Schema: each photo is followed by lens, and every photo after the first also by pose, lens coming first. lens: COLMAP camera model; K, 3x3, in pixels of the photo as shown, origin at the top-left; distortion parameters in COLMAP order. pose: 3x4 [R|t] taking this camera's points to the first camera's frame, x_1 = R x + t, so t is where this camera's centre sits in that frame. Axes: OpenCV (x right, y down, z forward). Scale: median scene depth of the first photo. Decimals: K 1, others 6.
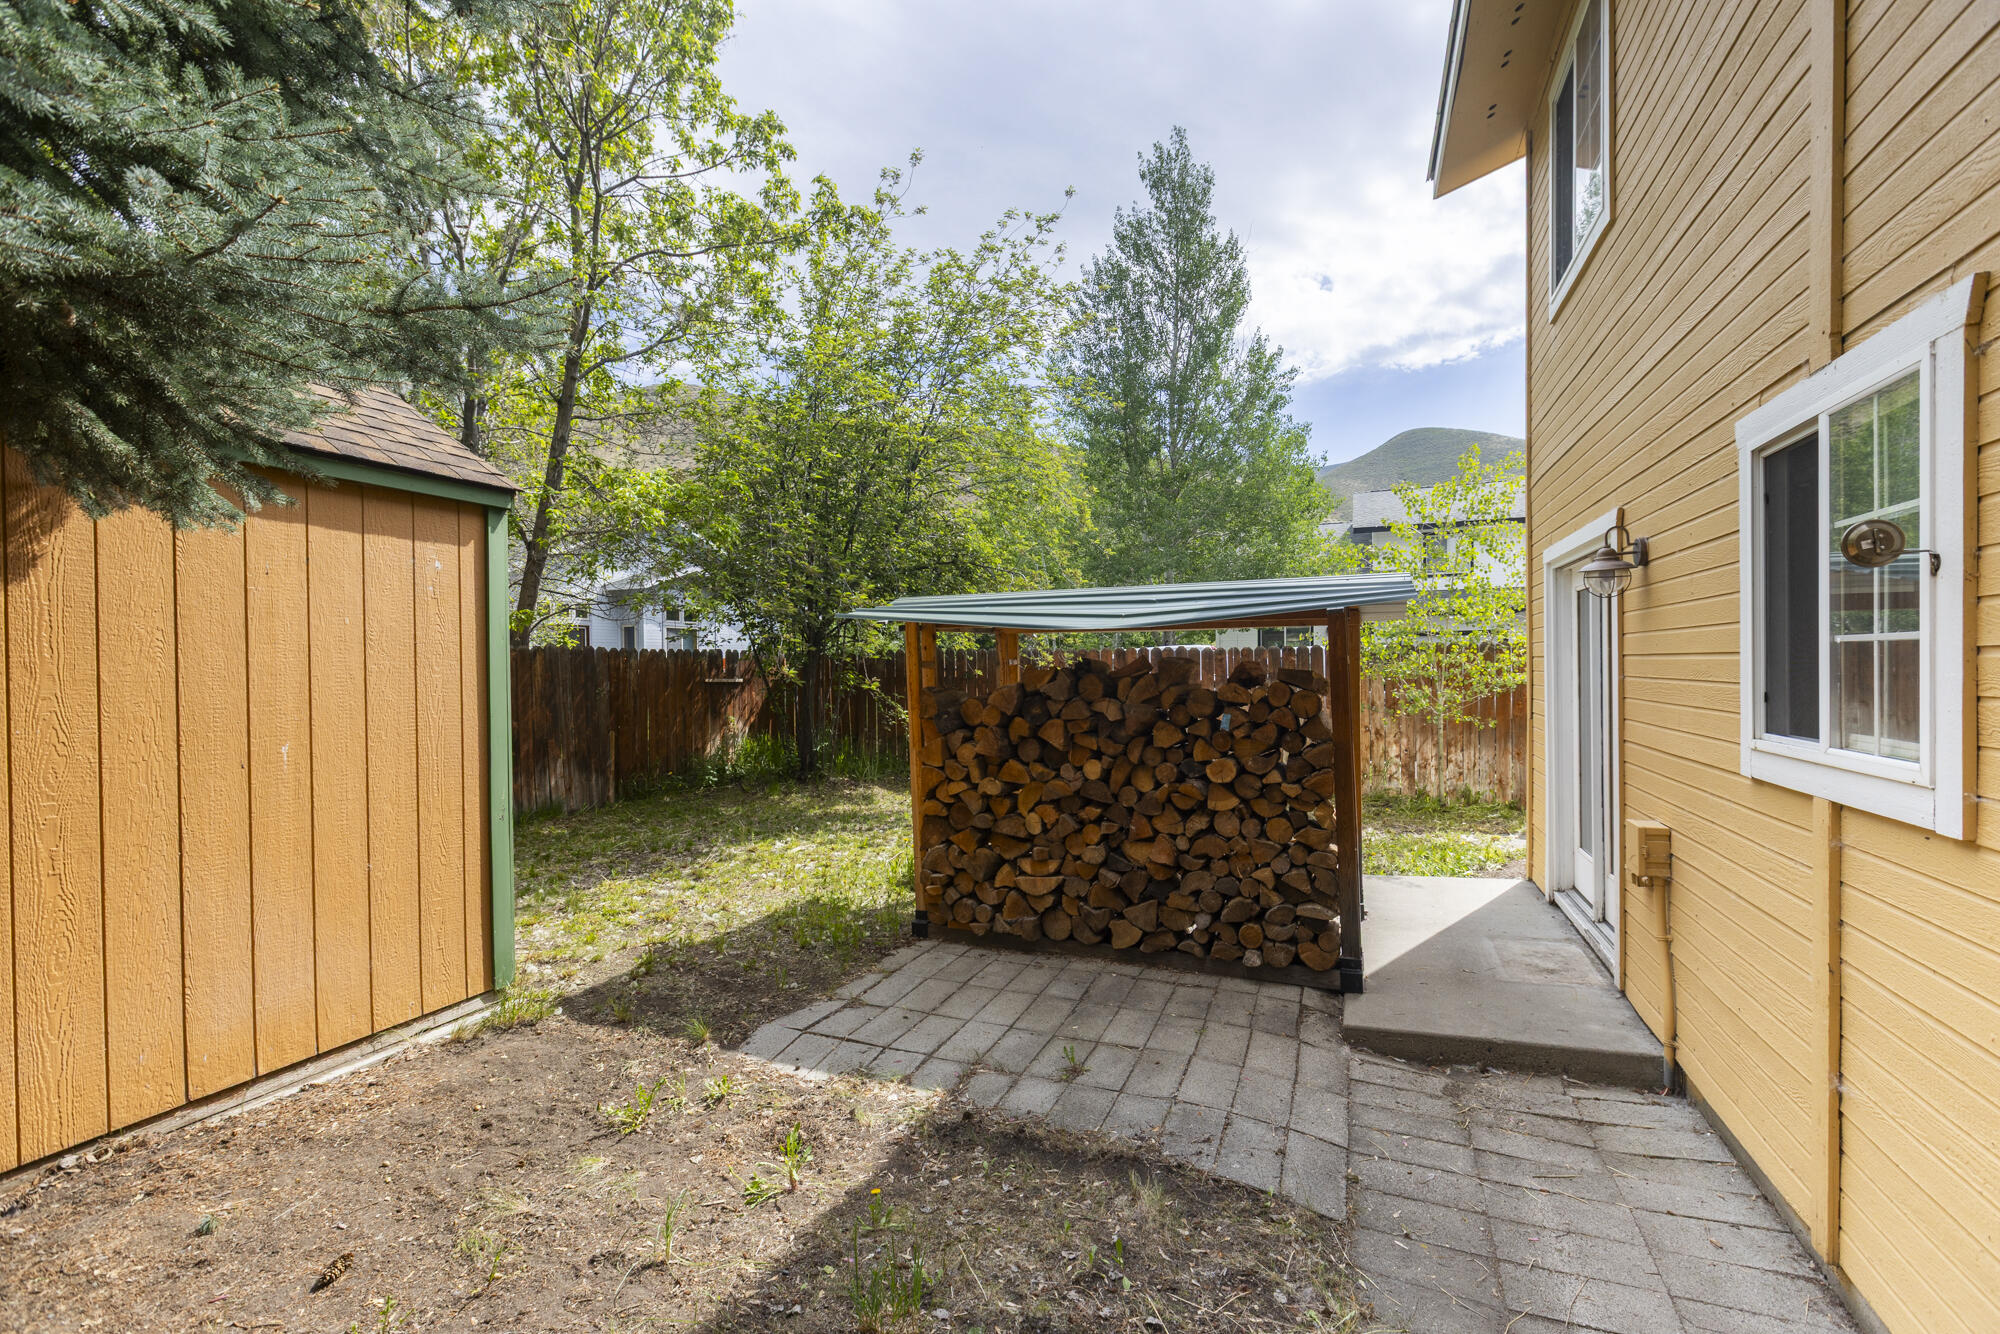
lens RADIAL K [[914.9, 0, 992.2], [0, 914.9, 677.9], [0, 0, 1]] dist [0.008565, -0.005228]
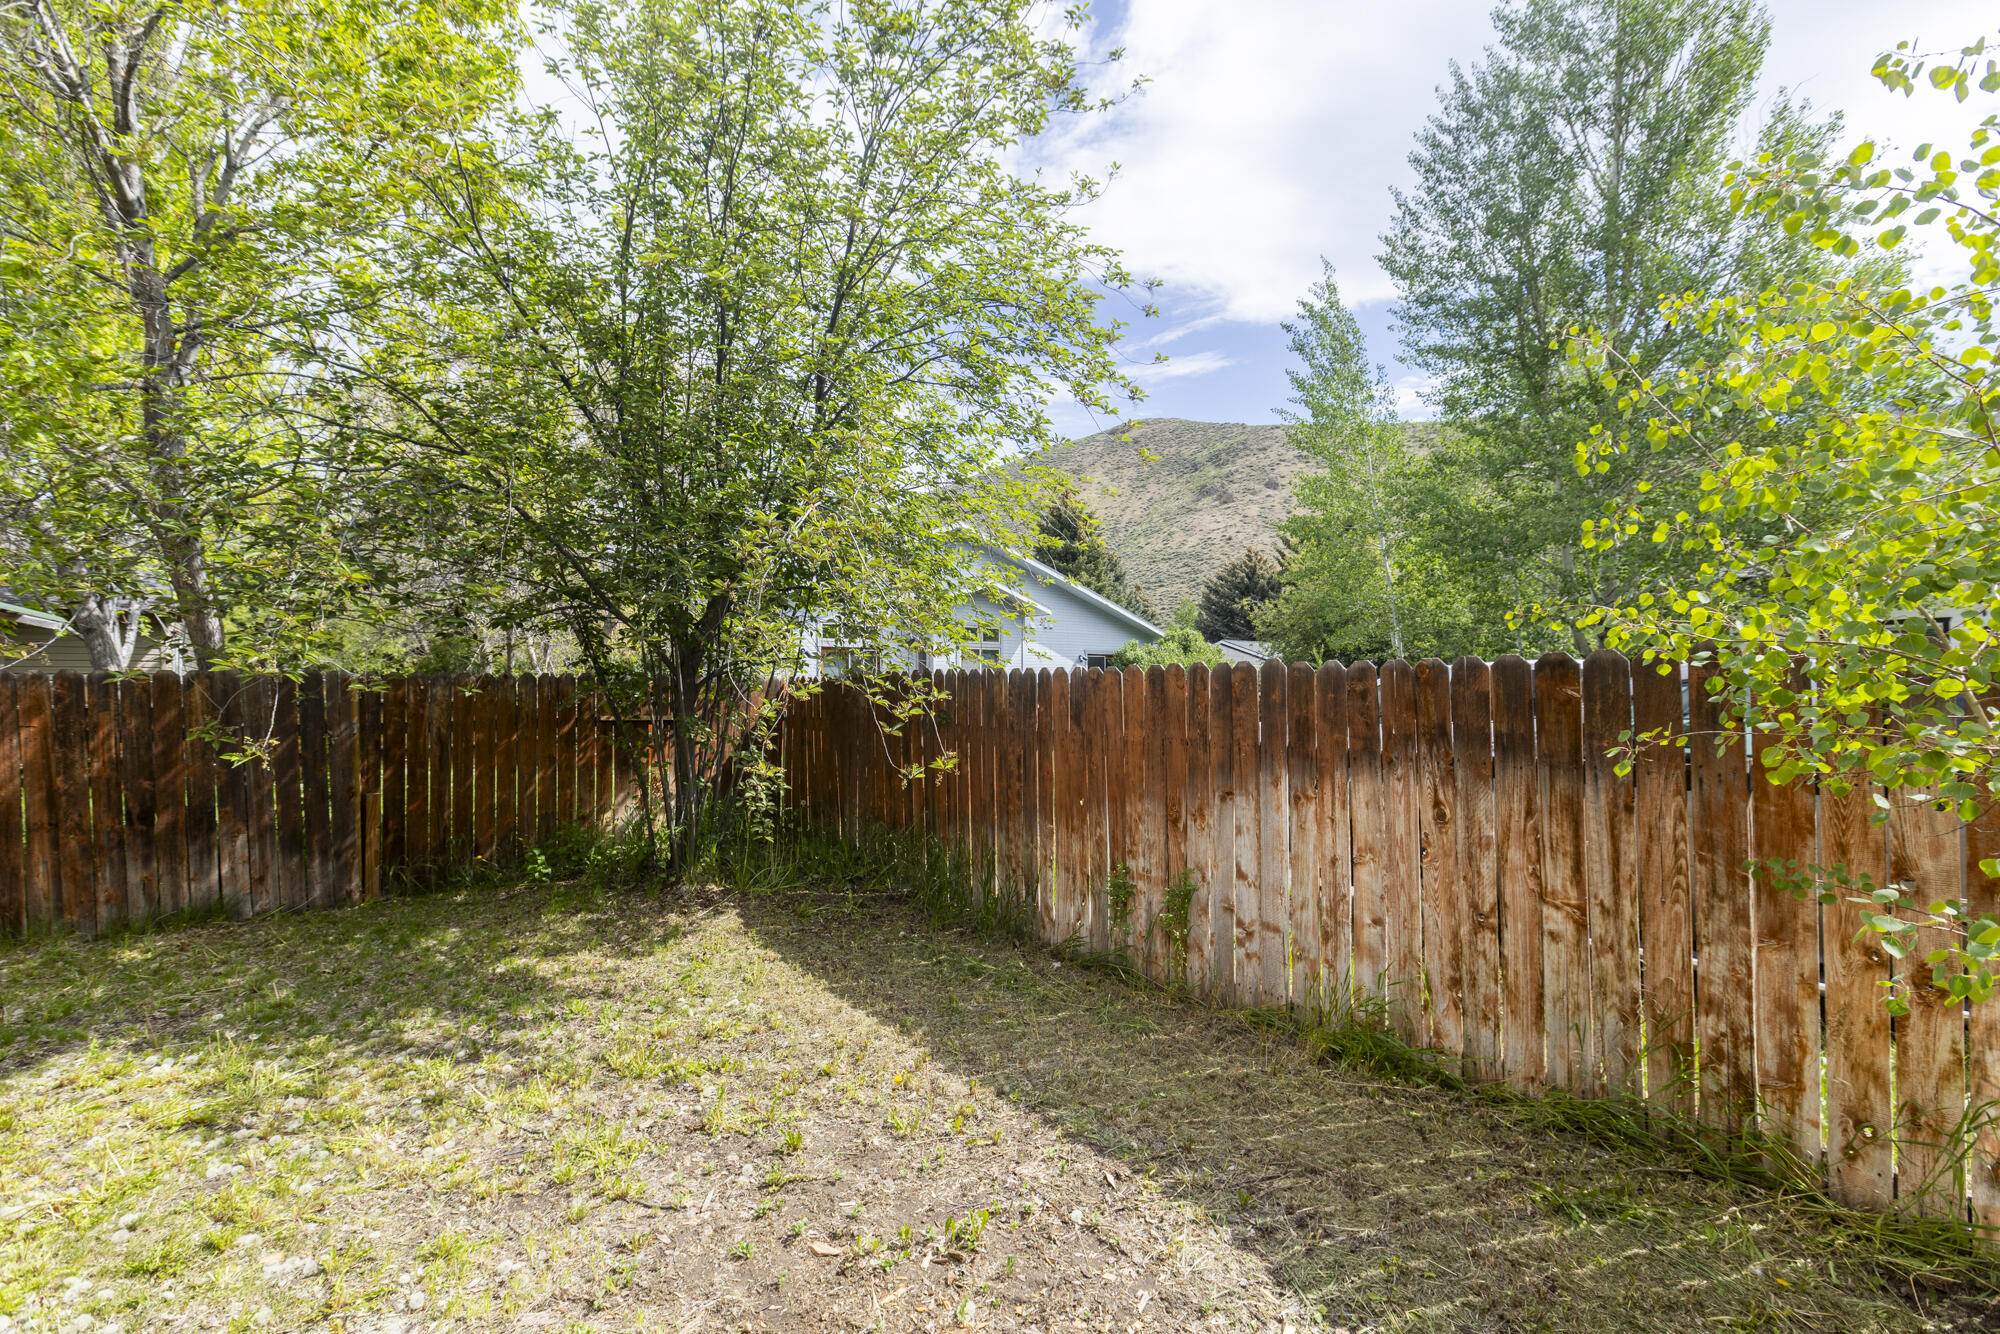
lens RADIAL K [[914.9, 0, 992.2], [0, 914.9, 677.9], [0, 0, 1]] dist [0.008565, -0.005228]
pose [[0.880864, -0.013333, -0.473181, 0.122936], [0.002872, 0.999735, -0.022824, -0.002797], [0.473361, 0.018746, 0.880669, 0.260435]]
